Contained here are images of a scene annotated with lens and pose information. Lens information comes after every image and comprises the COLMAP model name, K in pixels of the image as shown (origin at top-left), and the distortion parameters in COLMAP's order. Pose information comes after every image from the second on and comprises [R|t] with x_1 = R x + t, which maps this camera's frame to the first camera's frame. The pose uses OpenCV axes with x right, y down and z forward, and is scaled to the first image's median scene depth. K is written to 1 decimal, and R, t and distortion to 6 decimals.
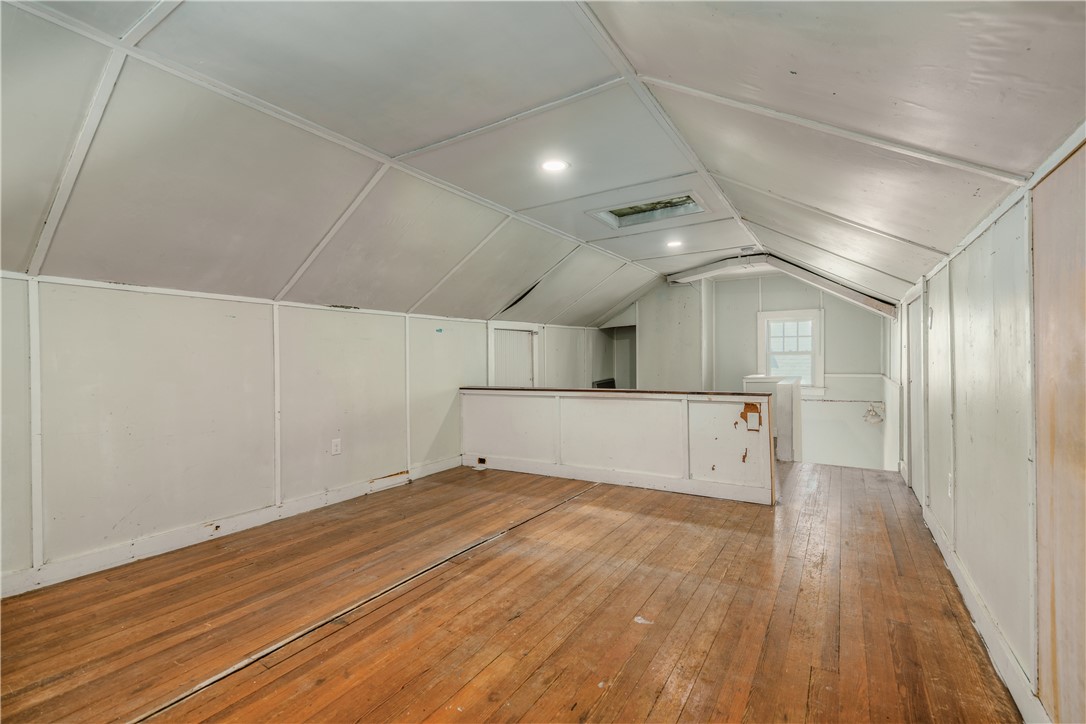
lens RADIAL K [[483.7, 0, 550.6], [0, 483.7, 358.4], [0, 0, 1]] dist [-0.000038, -0.000058]
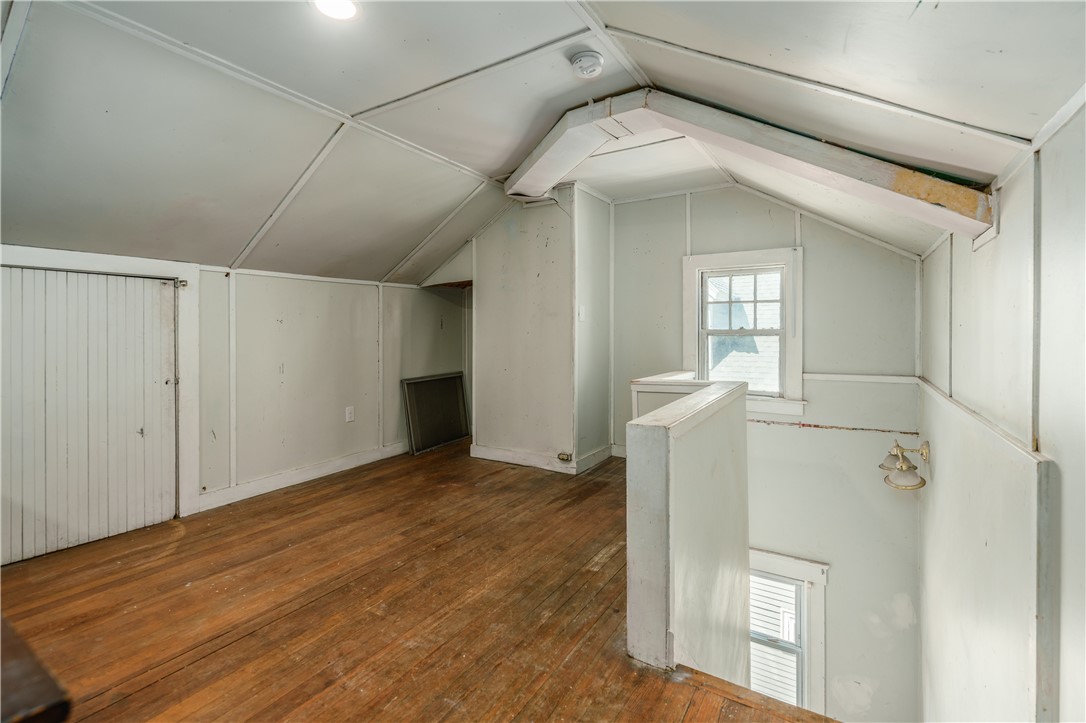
lens RADIAL K [[496.0, 0, 545.2], [0, 496.0, 330.8], [0, 0, 1]] dist [0.002074, 0.000046]
pose [[0.999929, 0.011142, -0.004248, 0.312301], [-0.011196, 0.999854, -0.012870, -0.003736], [0.004104, 0.012916, 0.999908, 0.500425]]
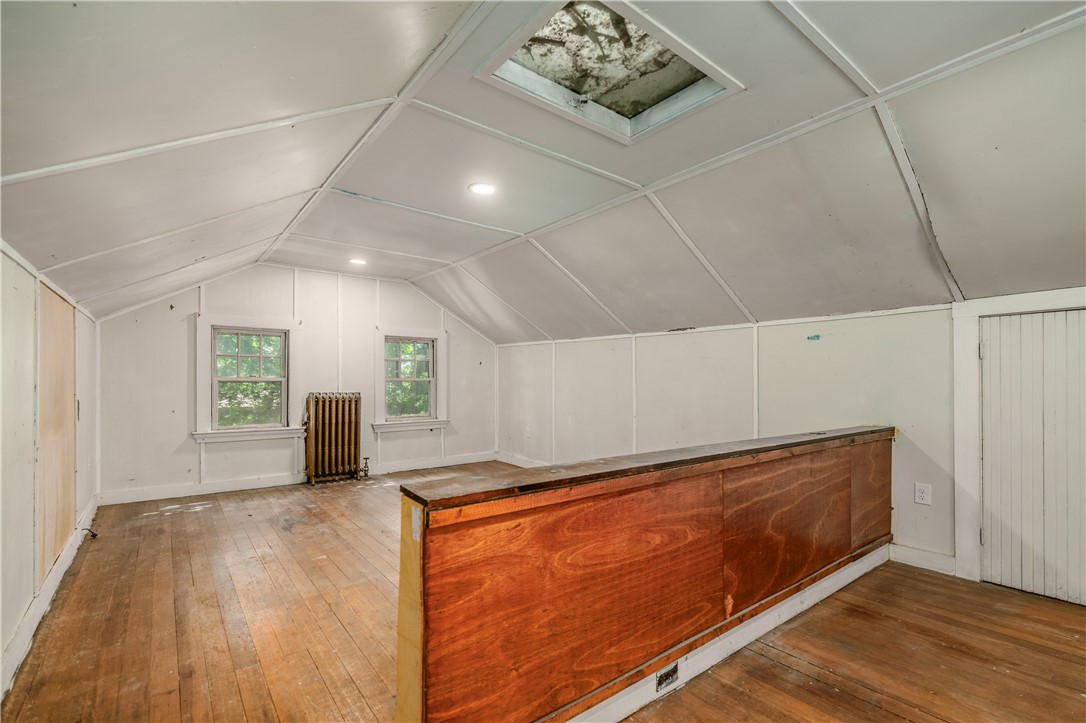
lens RADIAL K [[487.2, 0, 566.9], [0, 487.2, 378.6], [0, 0, 1]] dist [0.000658, 0.000067]
pose [[-0.327932, 0.012823, -0.944614, 0.408014], [0.004155, 0.999918, 0.012131, -0.006668], [0.944692, 0.000053, -0.327959, 0.668360]]
